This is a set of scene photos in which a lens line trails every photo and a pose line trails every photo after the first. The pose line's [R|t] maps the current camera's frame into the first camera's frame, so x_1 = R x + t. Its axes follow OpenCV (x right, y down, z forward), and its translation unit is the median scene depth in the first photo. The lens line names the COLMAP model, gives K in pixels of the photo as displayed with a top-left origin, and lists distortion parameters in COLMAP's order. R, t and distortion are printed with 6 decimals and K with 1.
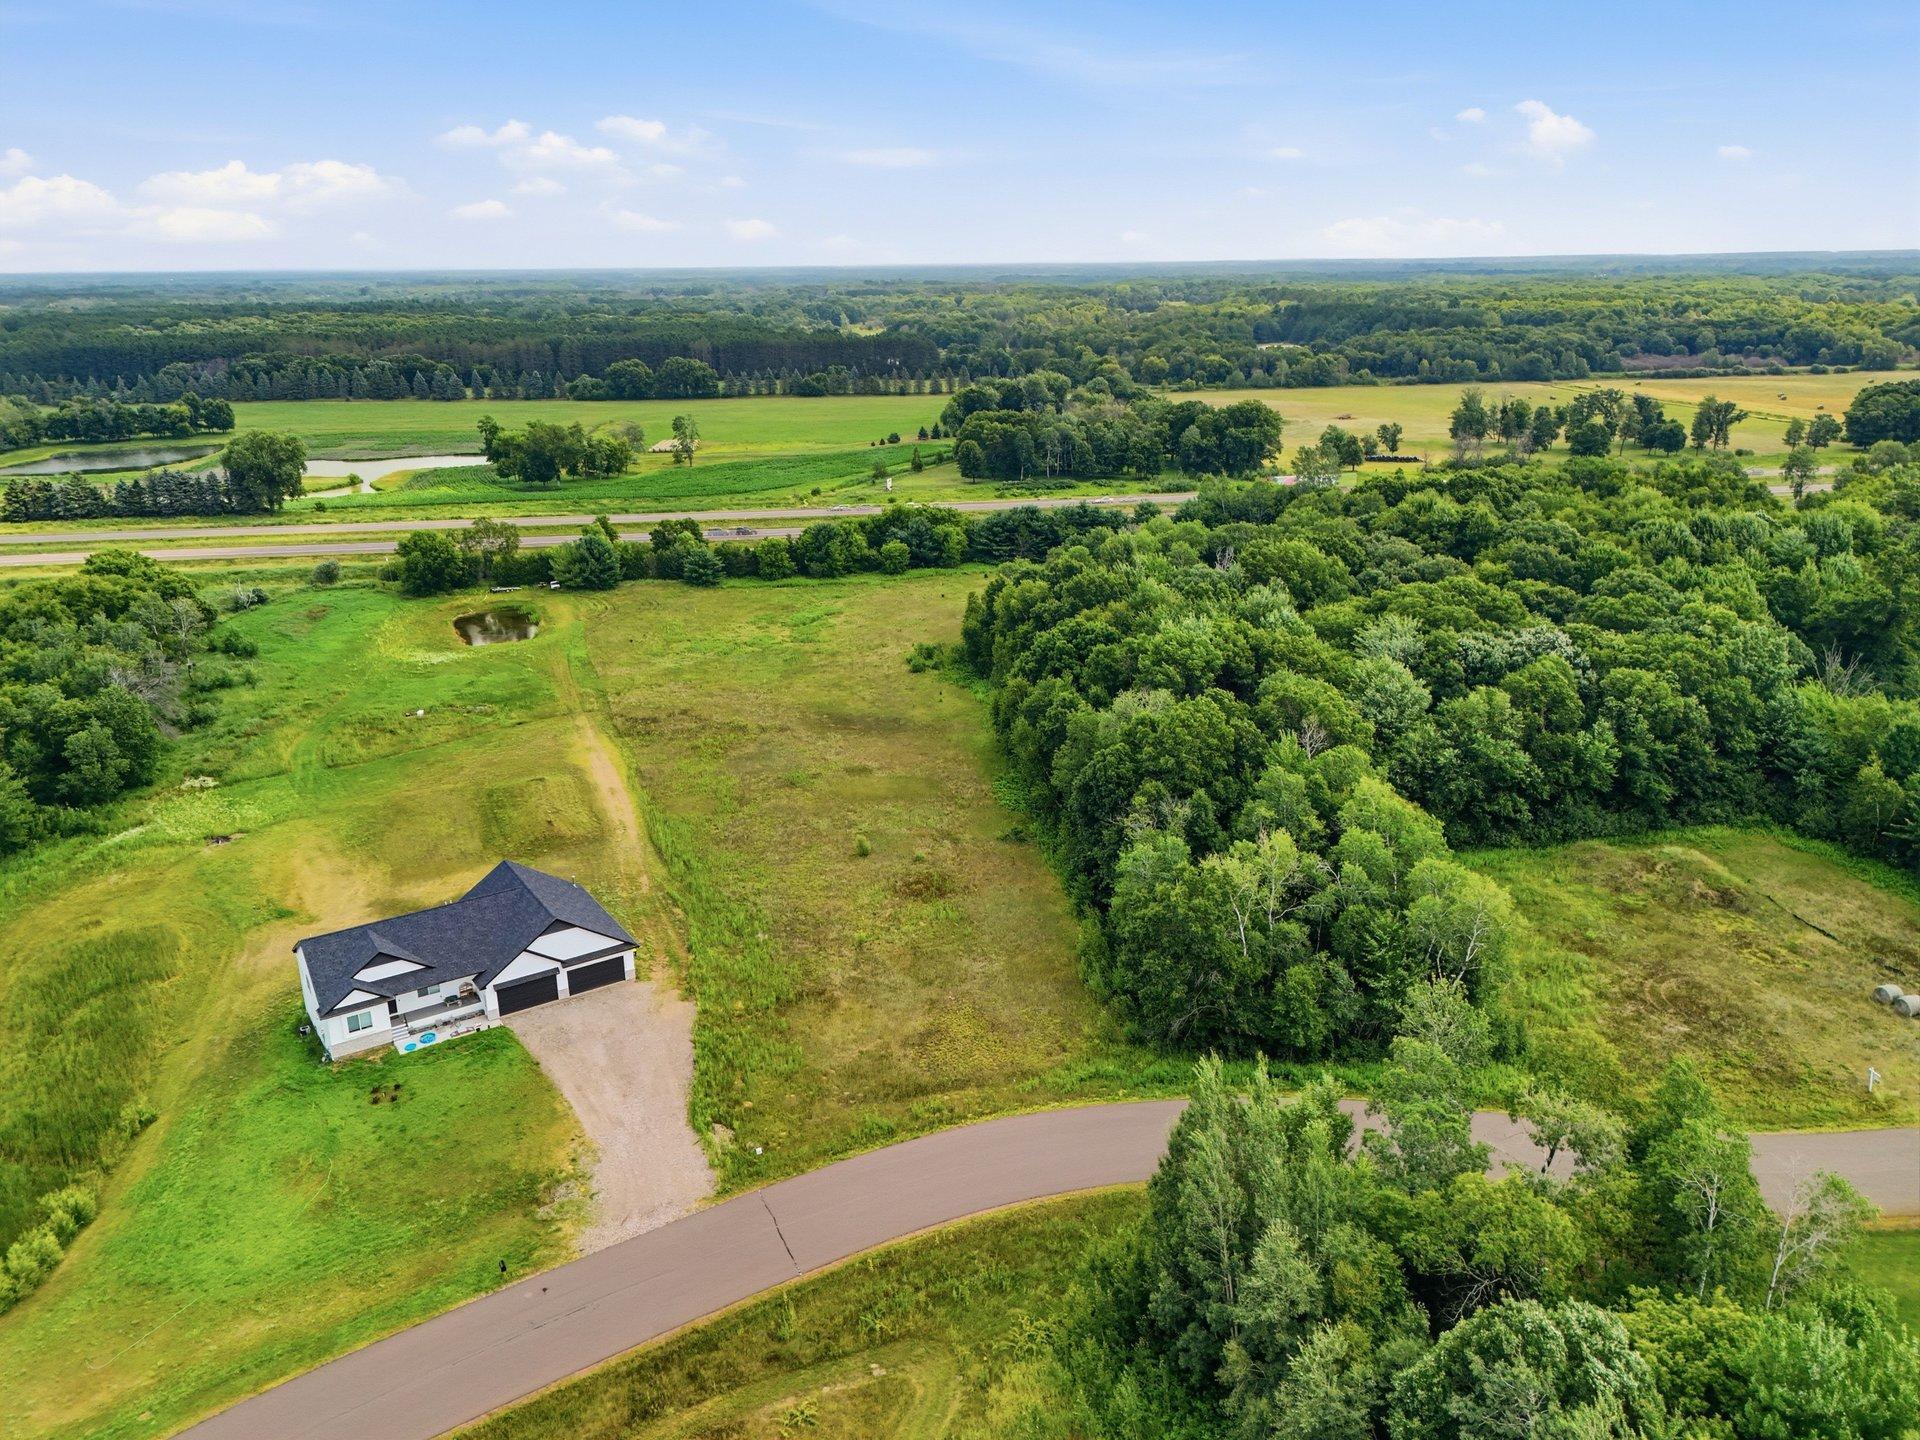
lens RADIAL K [[1400.4, 0, 965.9], [0, 1400.4, 723.7], [0, 0, 1]] dist [0.066960, -0.048145]
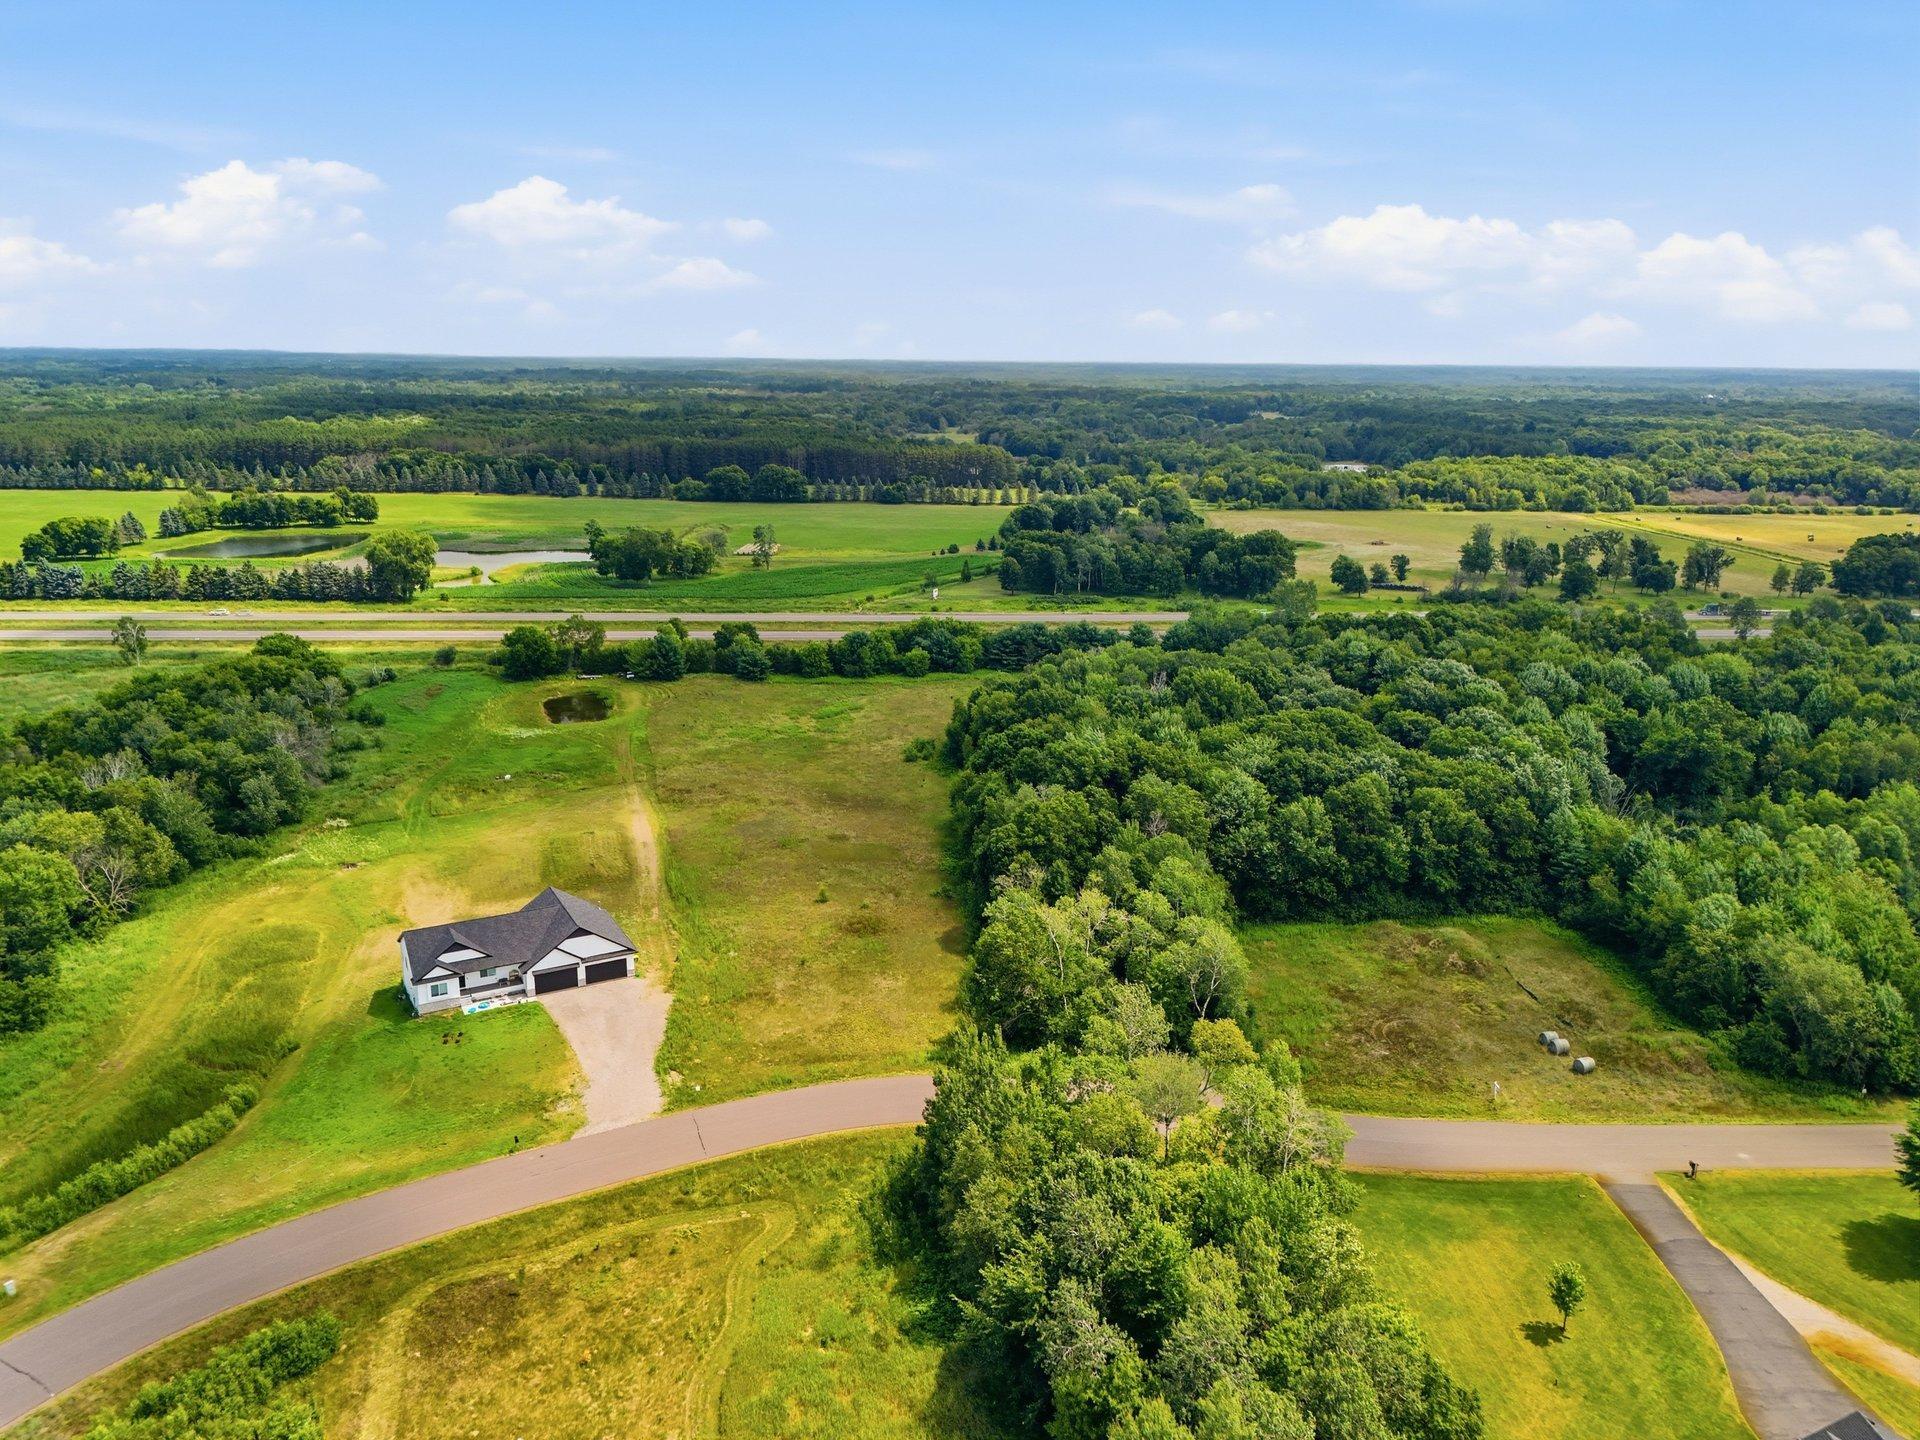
lens RADIAL K [[1400.4, 0, 964.9], [0, 1400.4, 725.3], [0, 0, 1]] dist [0.066960, -0.048145]
pose [[0.996525, 0.044868, -0.070172, 0.133902], [-0.049099, 0.997003, -0.059785, 0.001786], [0.067279, 0.063022, 0.995742, -0.284561]]
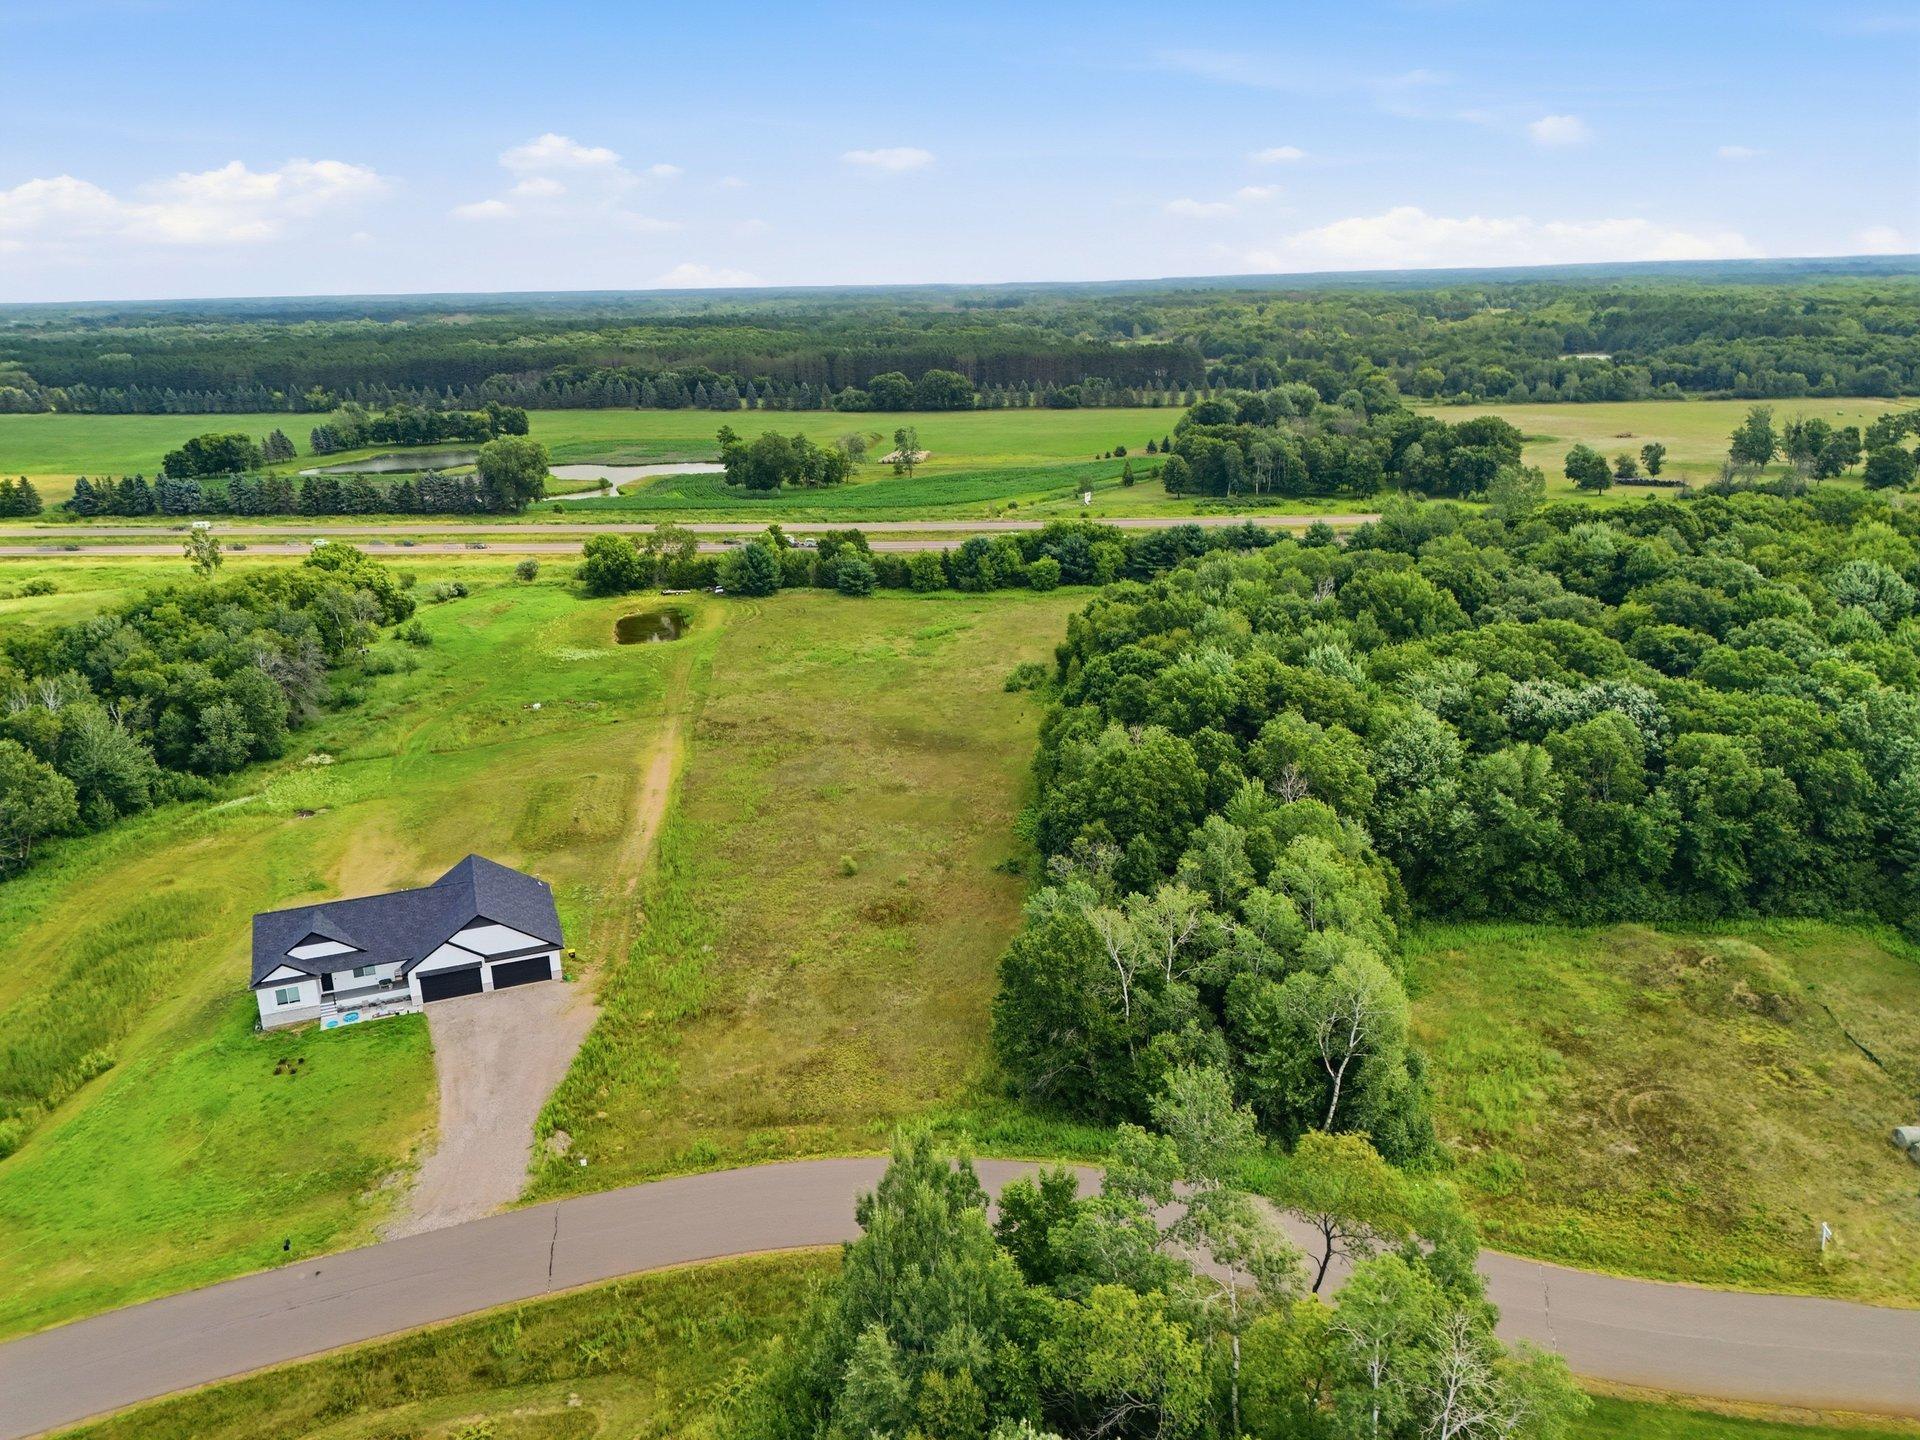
lens RADIAL K [[1400.4, 0, 965.4], [0, 1400.4, 720.0], [0, 0, 1]] dist [0.066960, -0.048145]
pose [[0.975979, 0.056637, -0.210375, 0.198175], [-0.058551, 0.998280, -0.002878, -0.016957], [0.209851, 0.015126, 0.977616, 0.038752]]
